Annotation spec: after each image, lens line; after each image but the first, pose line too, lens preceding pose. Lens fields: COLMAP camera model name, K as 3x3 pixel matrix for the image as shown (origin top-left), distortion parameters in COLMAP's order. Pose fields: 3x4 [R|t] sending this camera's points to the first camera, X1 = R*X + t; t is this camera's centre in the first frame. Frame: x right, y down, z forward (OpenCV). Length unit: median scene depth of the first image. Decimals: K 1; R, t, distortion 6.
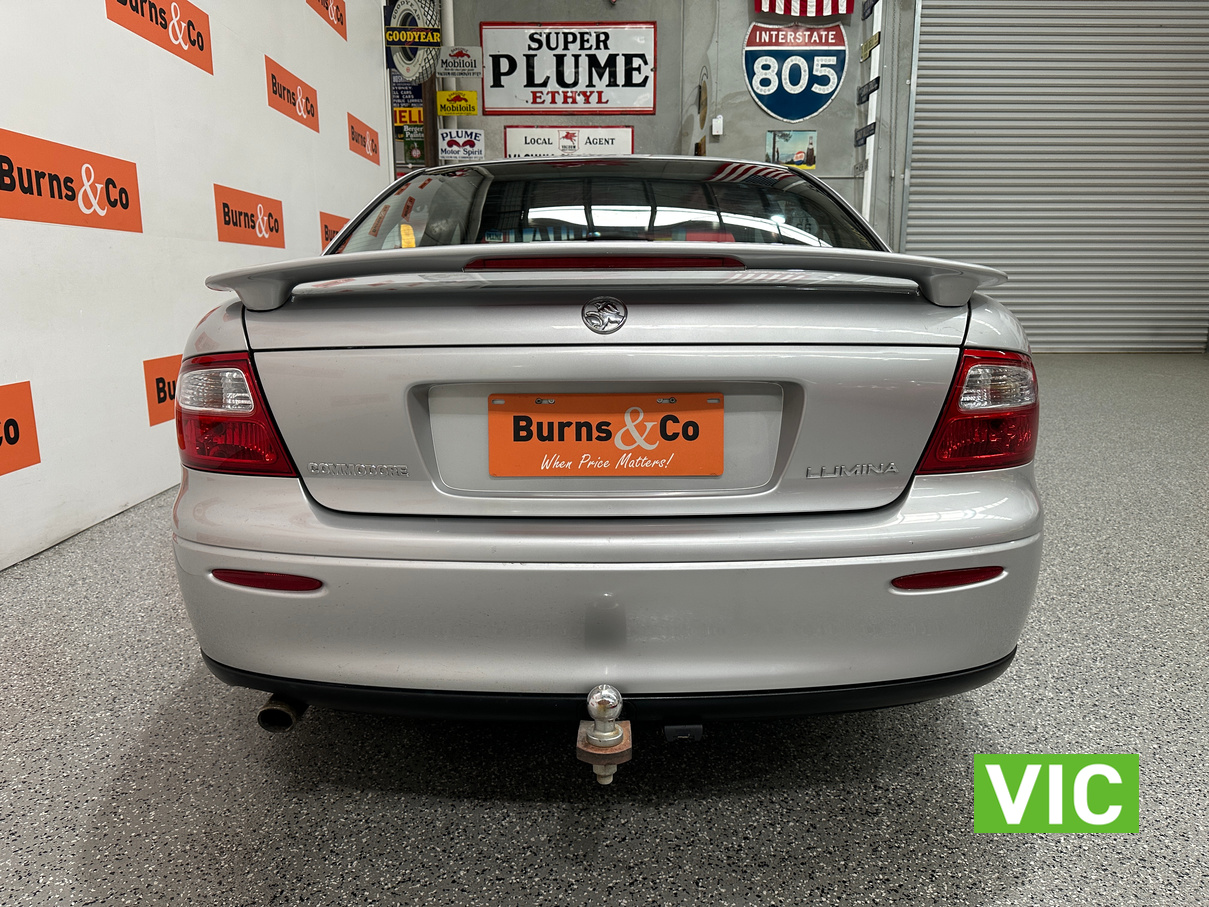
lens RADIAL K [[872.3, 0, 604.6], [0, 872.3, 455.1], [0, 0, 1]] dist [0.012723, -0.020794]
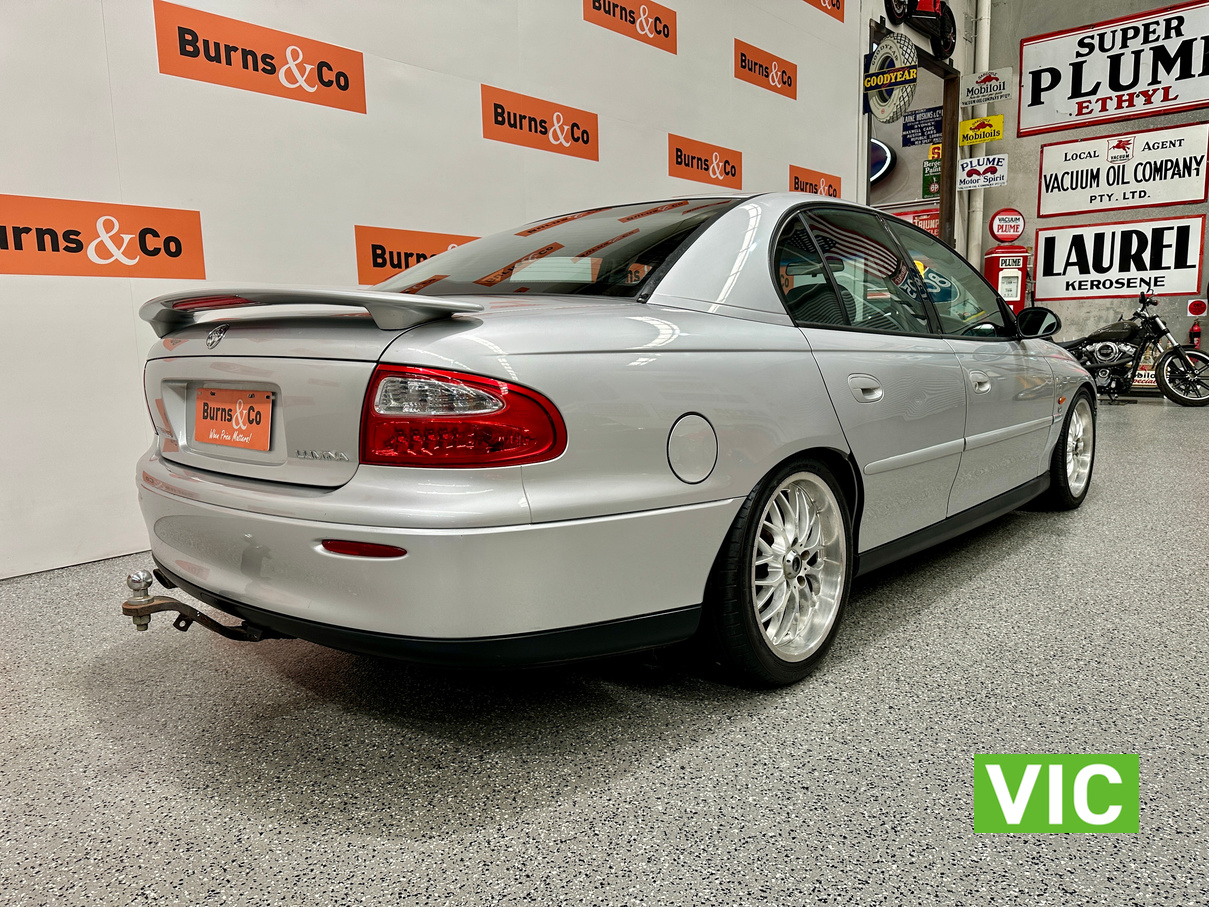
lens RADIAL K [[872.3, 0, 607.3], [0, 872.3, 457.8], [0, 0, 1]] dist [0.012723, -0.020794]
pose [[0.740962, 0.080470, -0.666708, 0.187259], [-0.107335, 0.994223, 0.000711, -0.003207], [0.662914, 0.071034, 0.745319, 0.040035]]
